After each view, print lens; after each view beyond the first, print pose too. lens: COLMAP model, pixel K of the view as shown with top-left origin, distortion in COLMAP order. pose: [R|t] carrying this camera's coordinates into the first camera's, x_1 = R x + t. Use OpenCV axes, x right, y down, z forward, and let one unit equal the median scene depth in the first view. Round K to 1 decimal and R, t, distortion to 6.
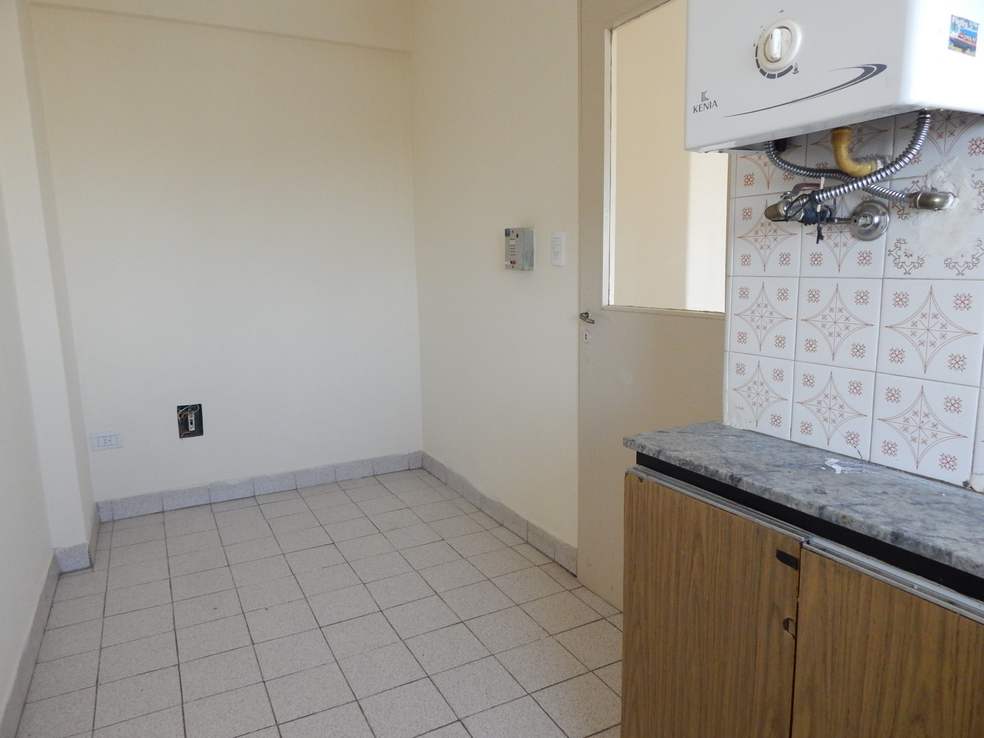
lens RADIAL K [[654.9, 0, 497.6], [0, 654.9, 367.7], [0, 0, 1]] dist [0.004489, -0.006504]
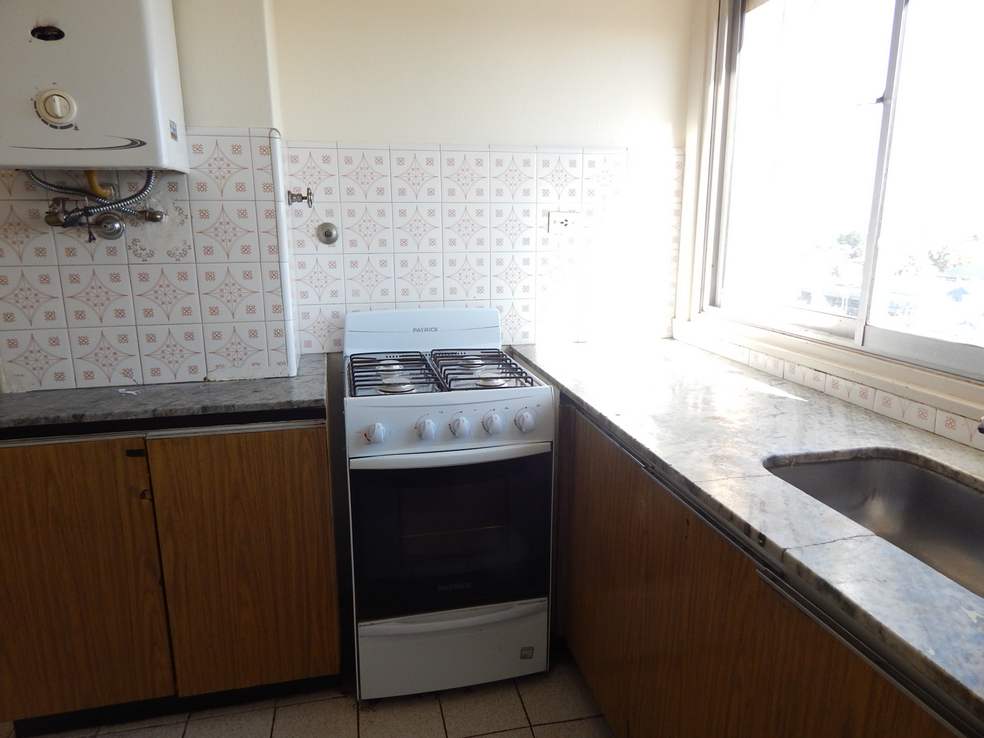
lens RADIAL K [[654.9, 0, 490.4], [0, 654.9, 365.2], [0, 0, 1]] dist [0.004489, -0.006504]
pose [[0.267197, -0.195252, 0.943654, -0.710389], [0.153654, 0.975361, 0.158305, -0.019470], [-0.951313, 0.102698, 0.290615, -0.237155]]
